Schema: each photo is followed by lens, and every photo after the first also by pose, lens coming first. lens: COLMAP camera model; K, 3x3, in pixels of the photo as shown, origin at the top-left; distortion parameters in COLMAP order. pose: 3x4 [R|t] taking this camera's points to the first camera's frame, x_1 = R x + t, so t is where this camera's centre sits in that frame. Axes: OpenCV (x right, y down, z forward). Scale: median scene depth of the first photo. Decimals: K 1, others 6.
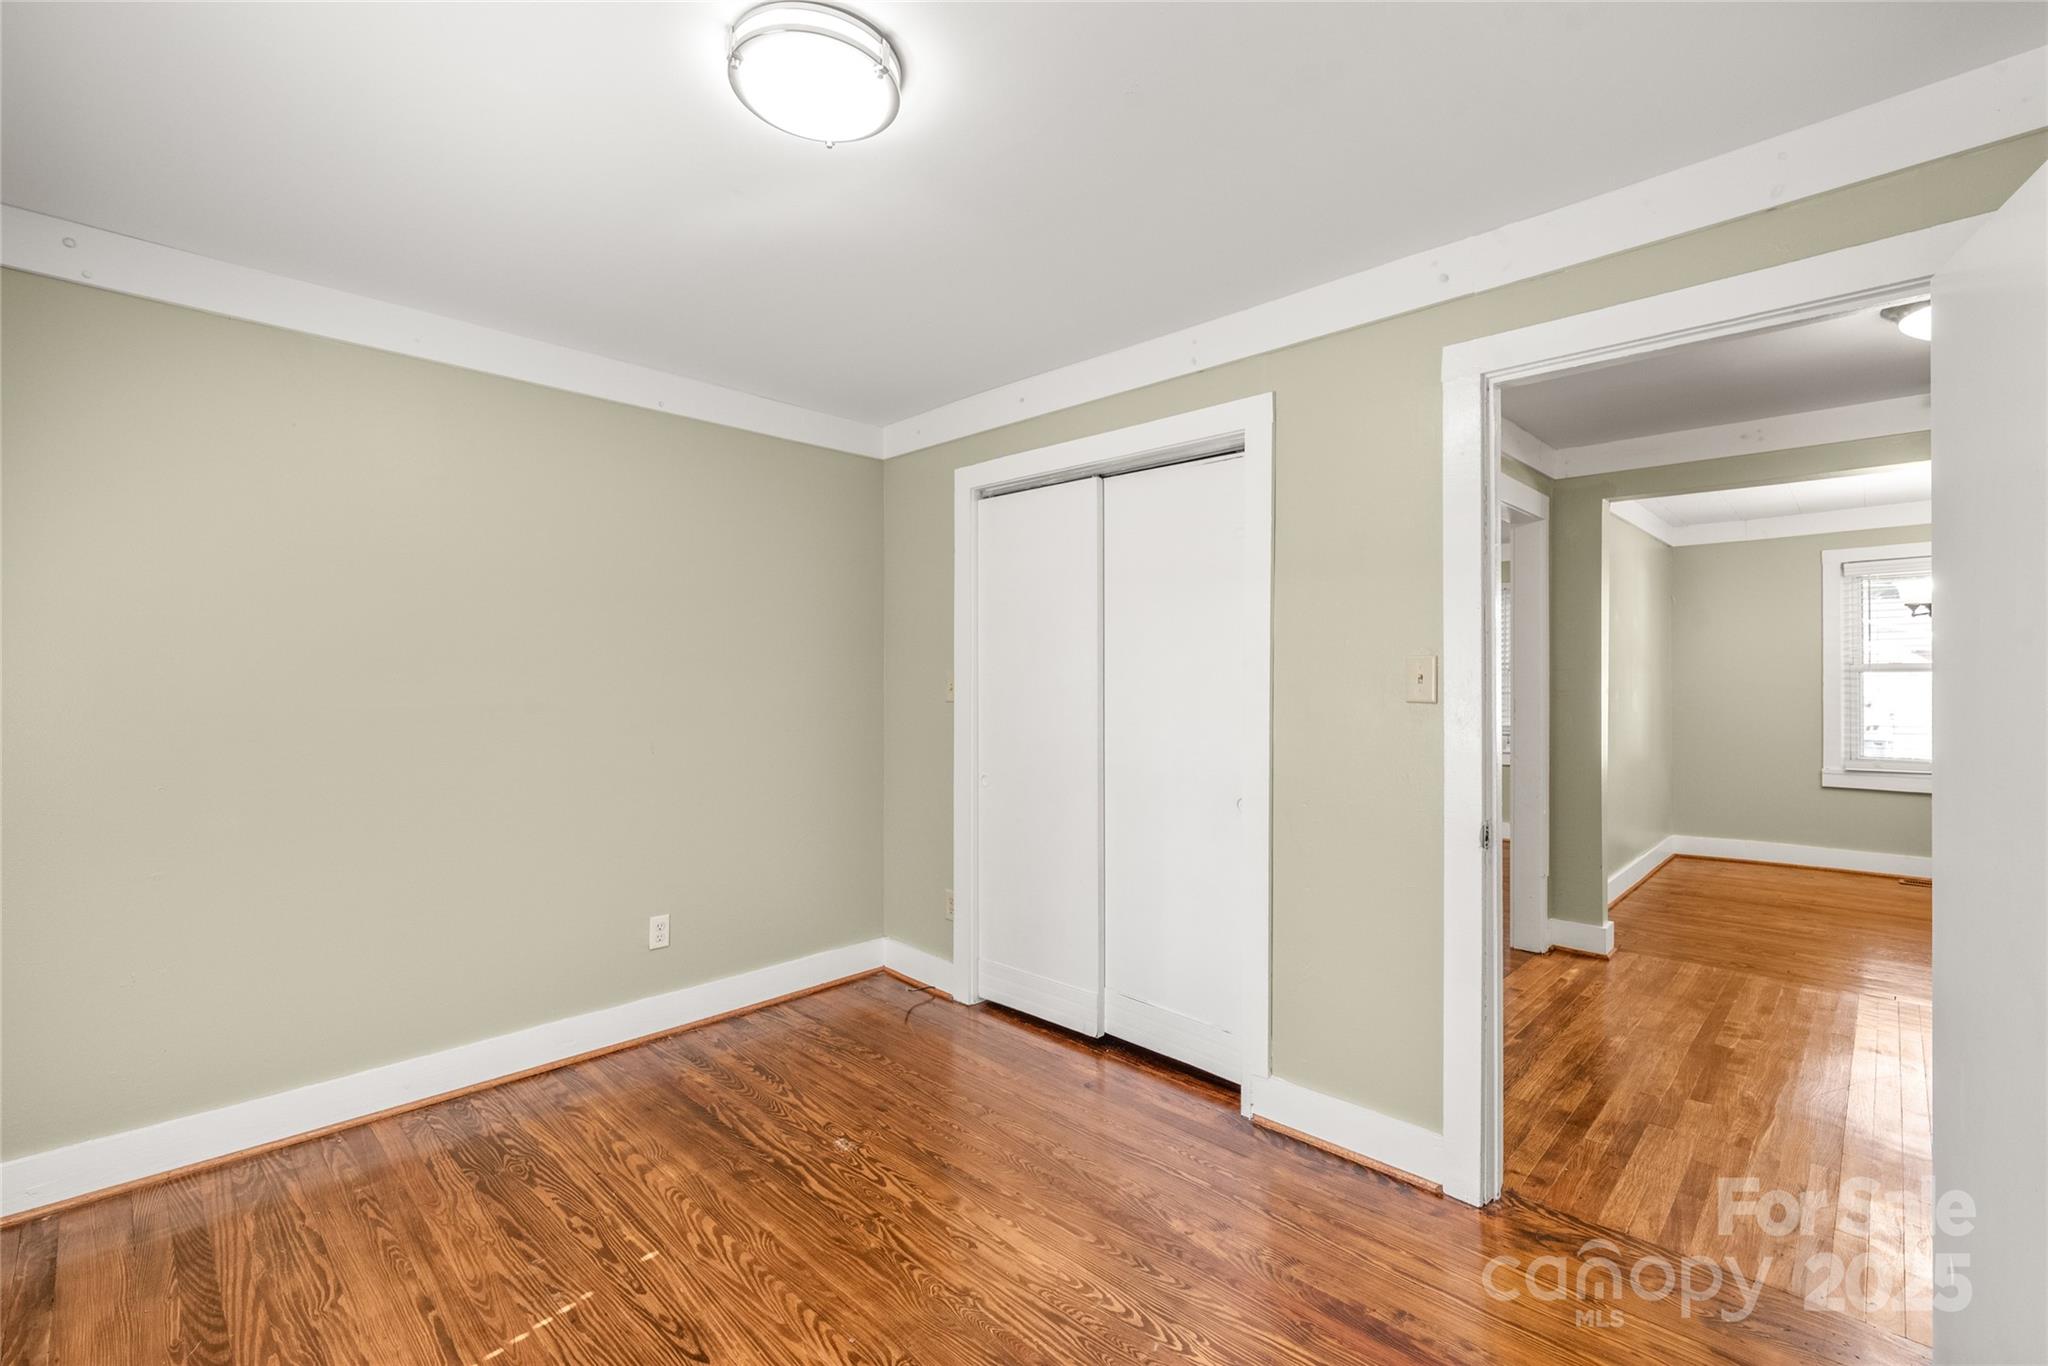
lens RADIAL K [[893.4, 0, 1029.6], [0, 893.4, 674.1], [0, 0, 1]] dist [-0.000577, -0.000727]
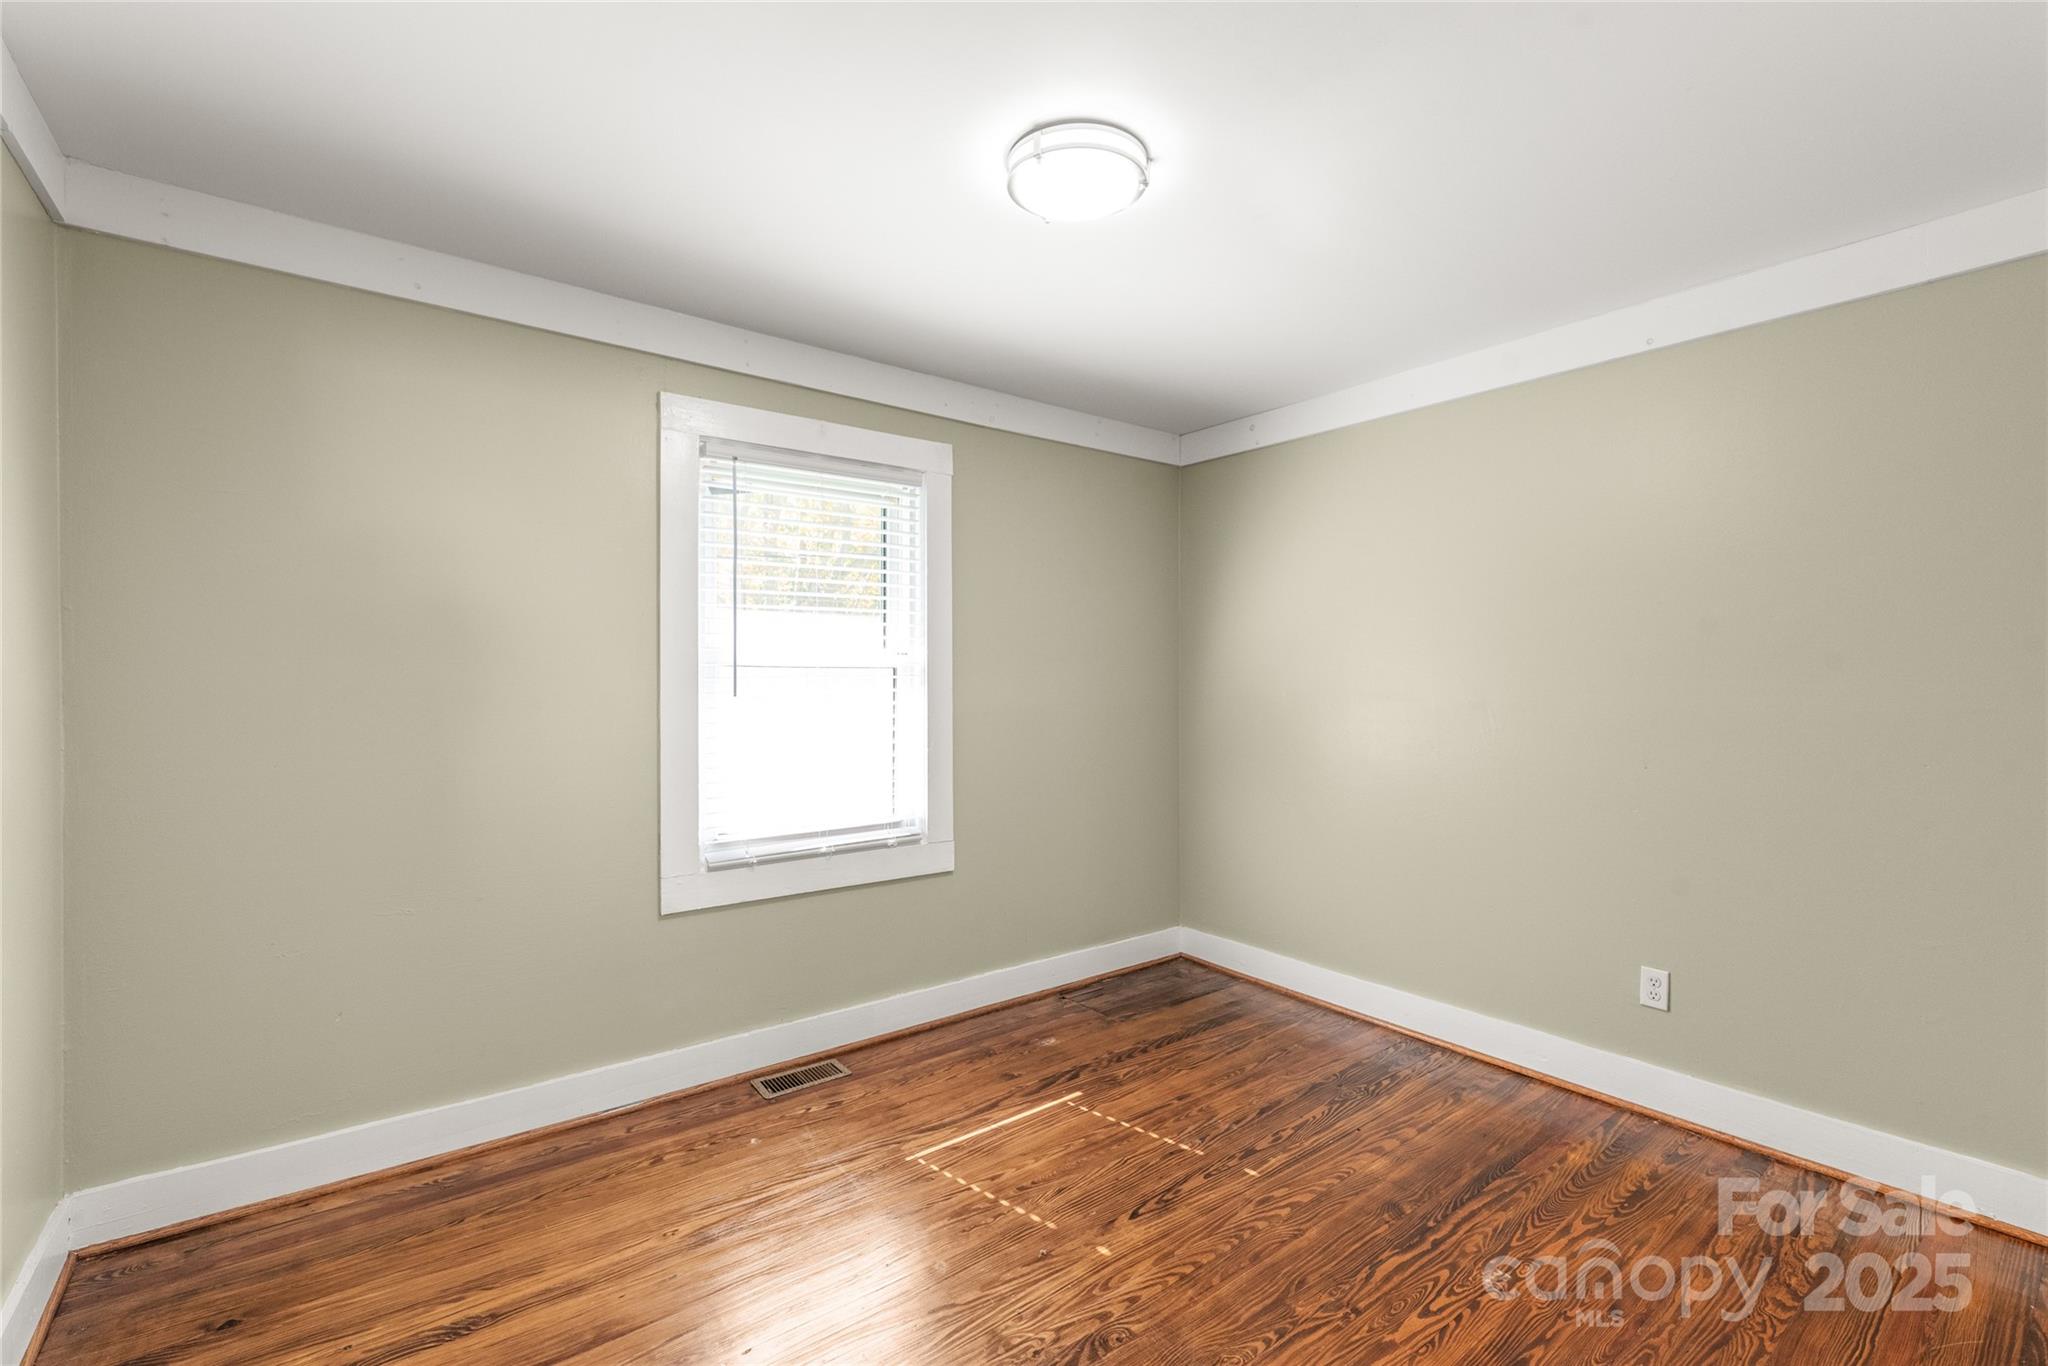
lens RADIAL K [[893.4, 0, 1025.3], [0, 893.4, 685.7], [0, 0, 1]] dist [-0.000577, -0.000727]
pose [[-0.152418, 0.005658, -0.988300, 0.614164], [0.002414, 0.999983, 0.005353, 0.007836], [0.988313, -0.001570, -0.152429, 0.712109]]
